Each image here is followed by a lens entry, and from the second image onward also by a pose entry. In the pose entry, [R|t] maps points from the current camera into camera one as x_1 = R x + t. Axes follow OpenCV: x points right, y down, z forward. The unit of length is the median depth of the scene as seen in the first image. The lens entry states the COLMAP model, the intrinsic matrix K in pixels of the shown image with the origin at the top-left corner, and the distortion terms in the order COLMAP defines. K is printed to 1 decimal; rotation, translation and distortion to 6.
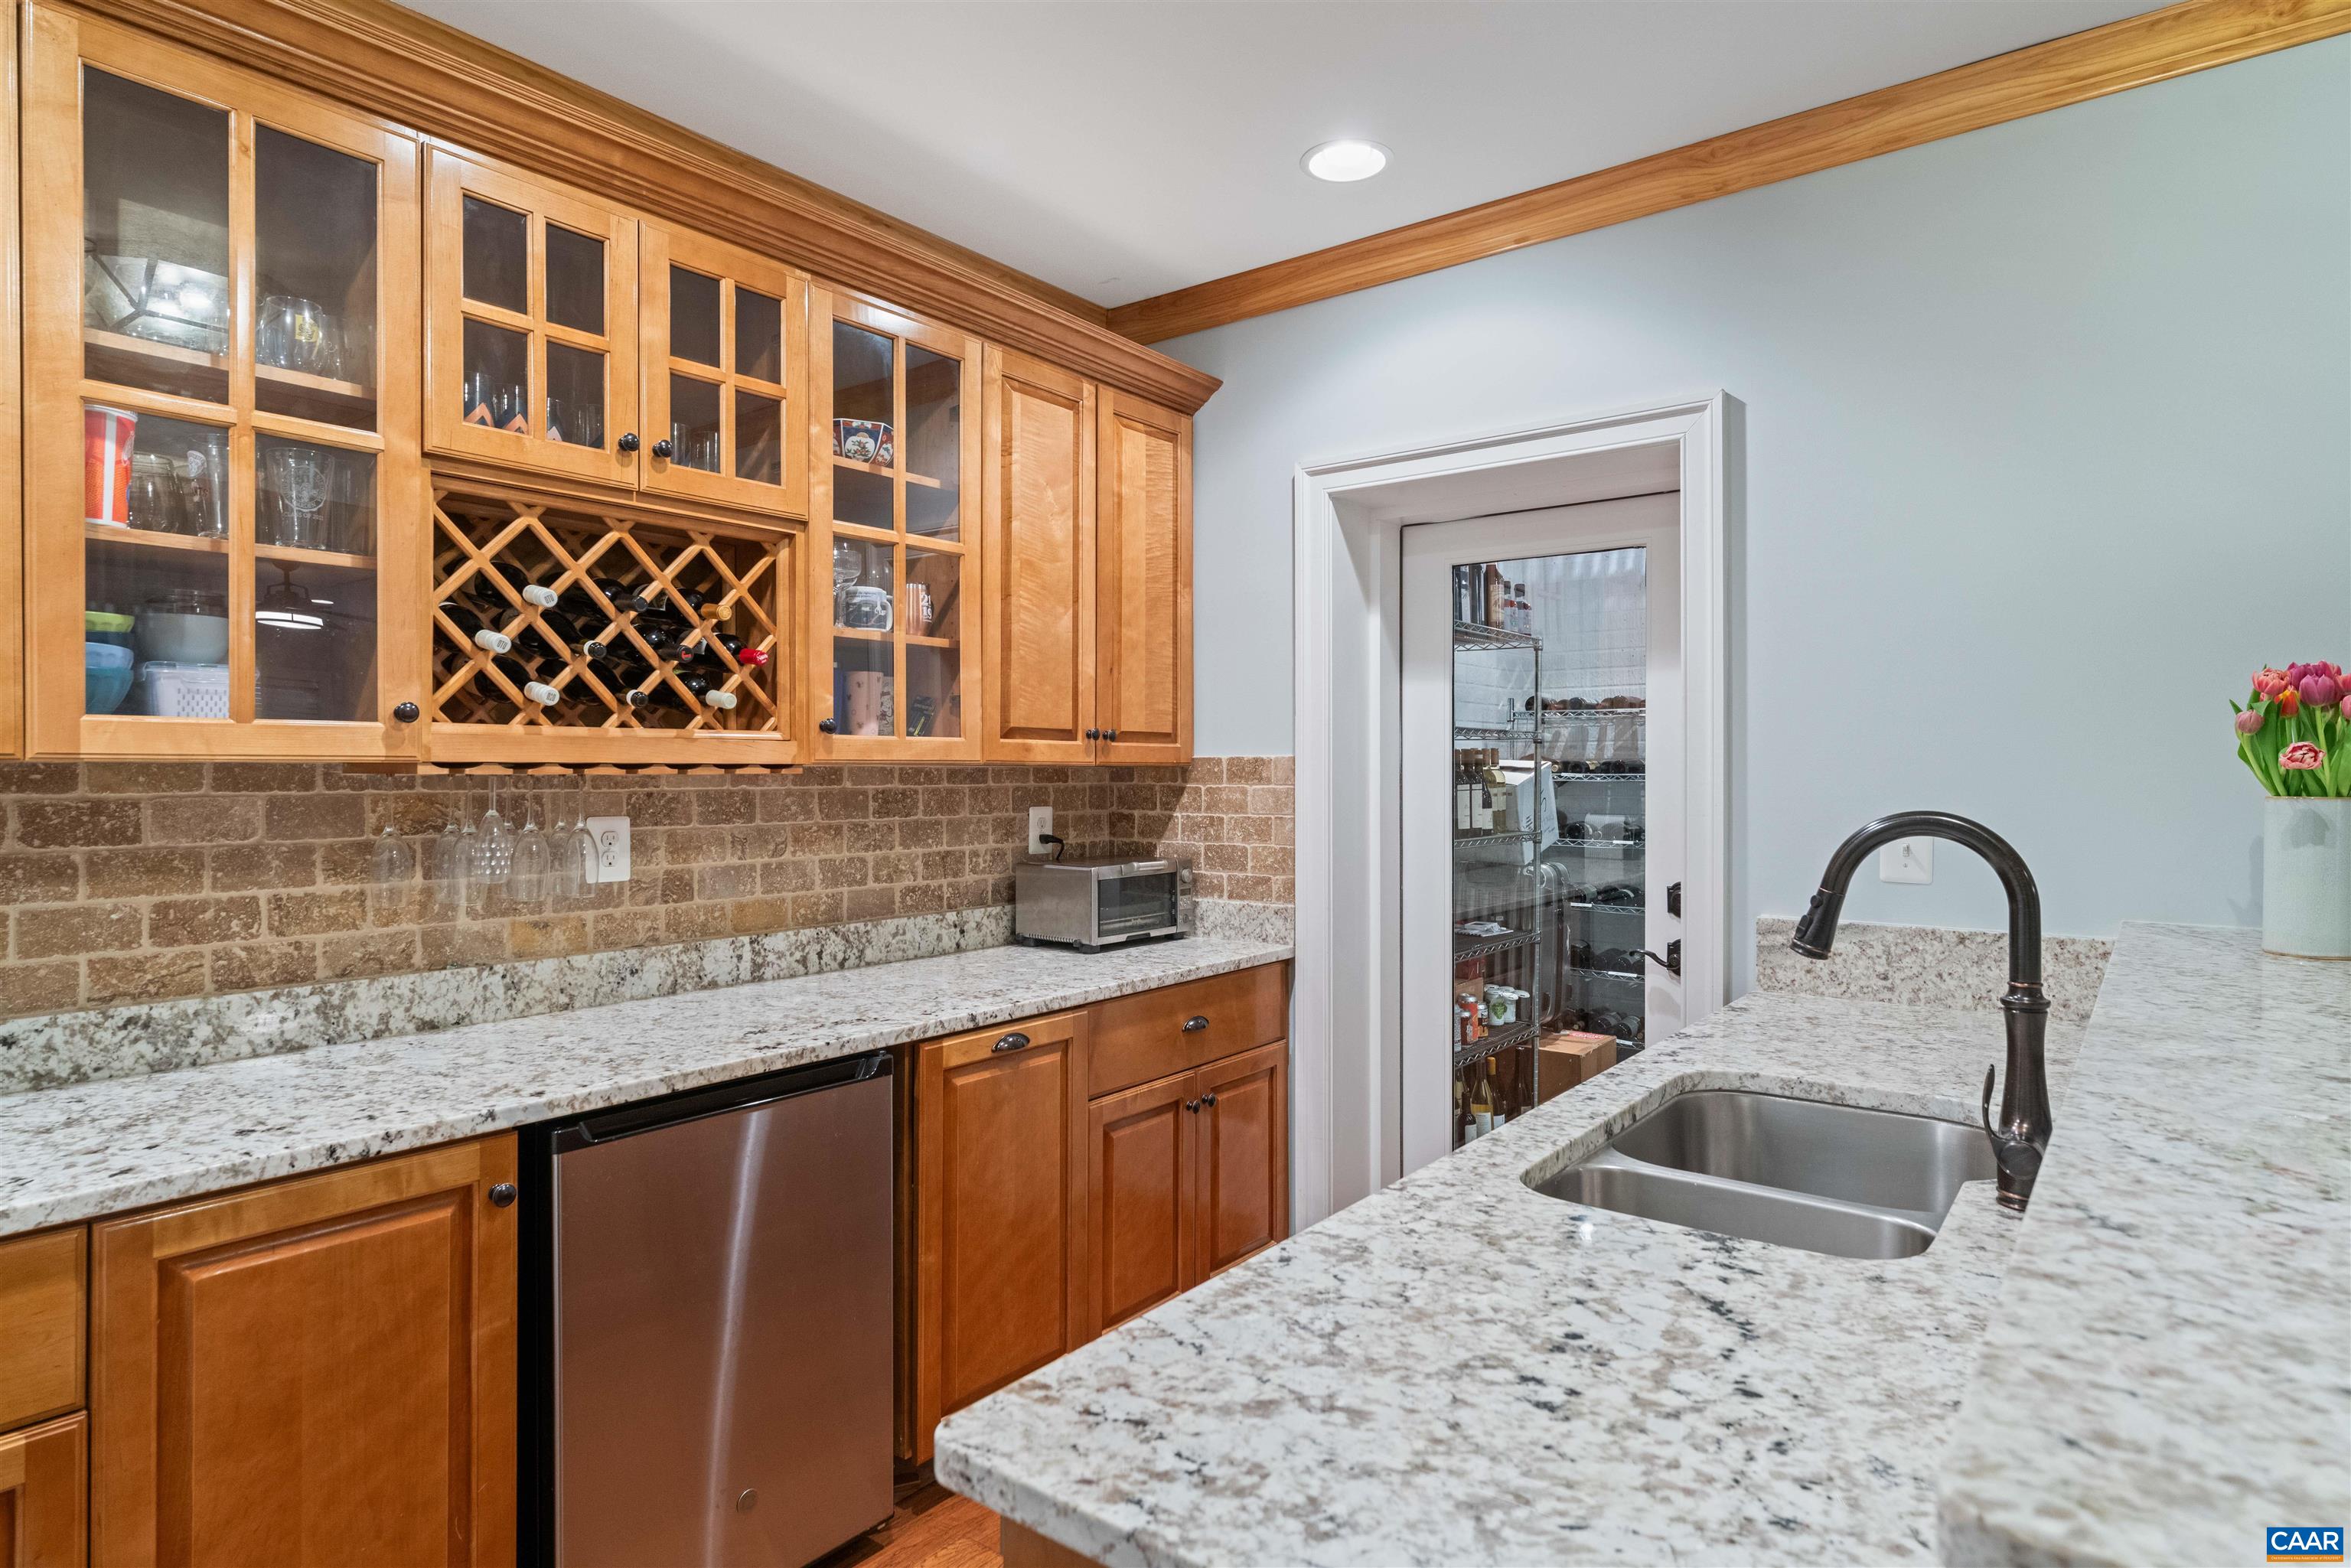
lens RADIAL K [[1293.5, 0, 1172.5], [0, 1293.5, 777.6], [0, 0, 1]] dist [0.001096, -0.001172]
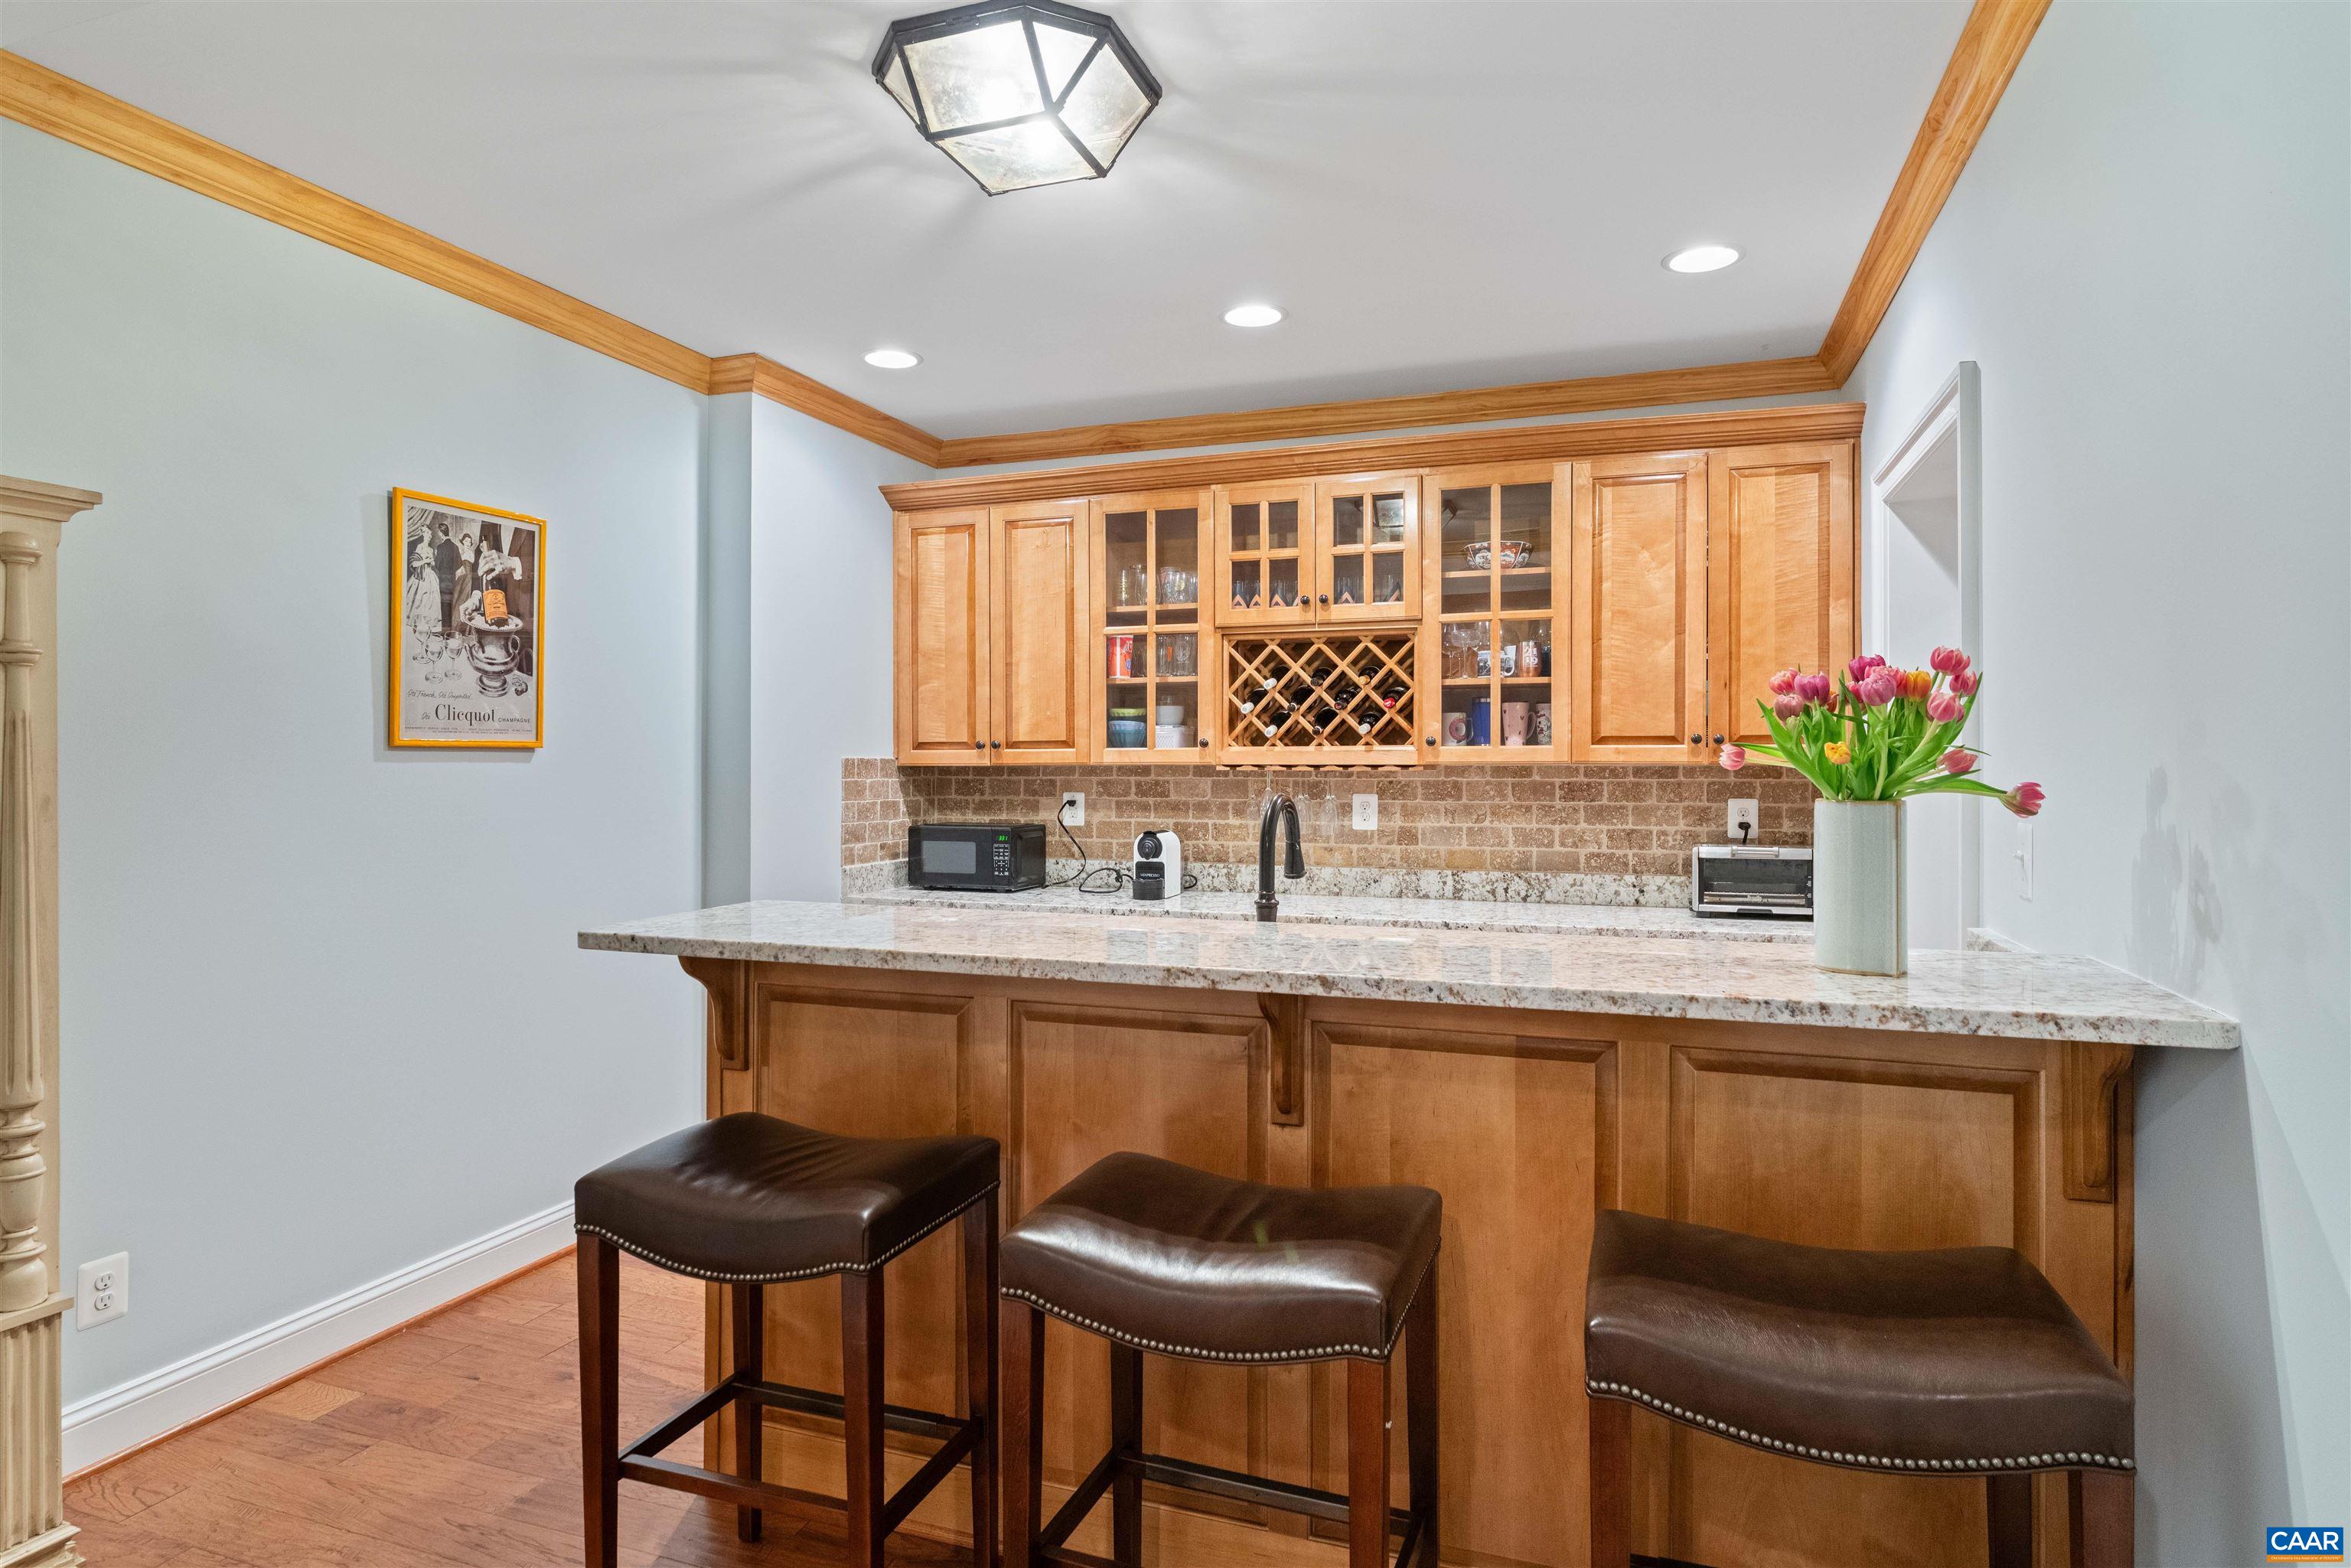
lens RADIAL K [[1293.5, 0, 1177.6], [0, 1293.5, 767.9], [0, 0, 1]] dist [0.001096, -0.001172]
pose [[0.307250, 0.000226, -0.951629, 1.104410], [-0.004582, 0.999989, -0.001242, -0.002500], [0.951618, 0.004742, 0.307247, 0.175823]]
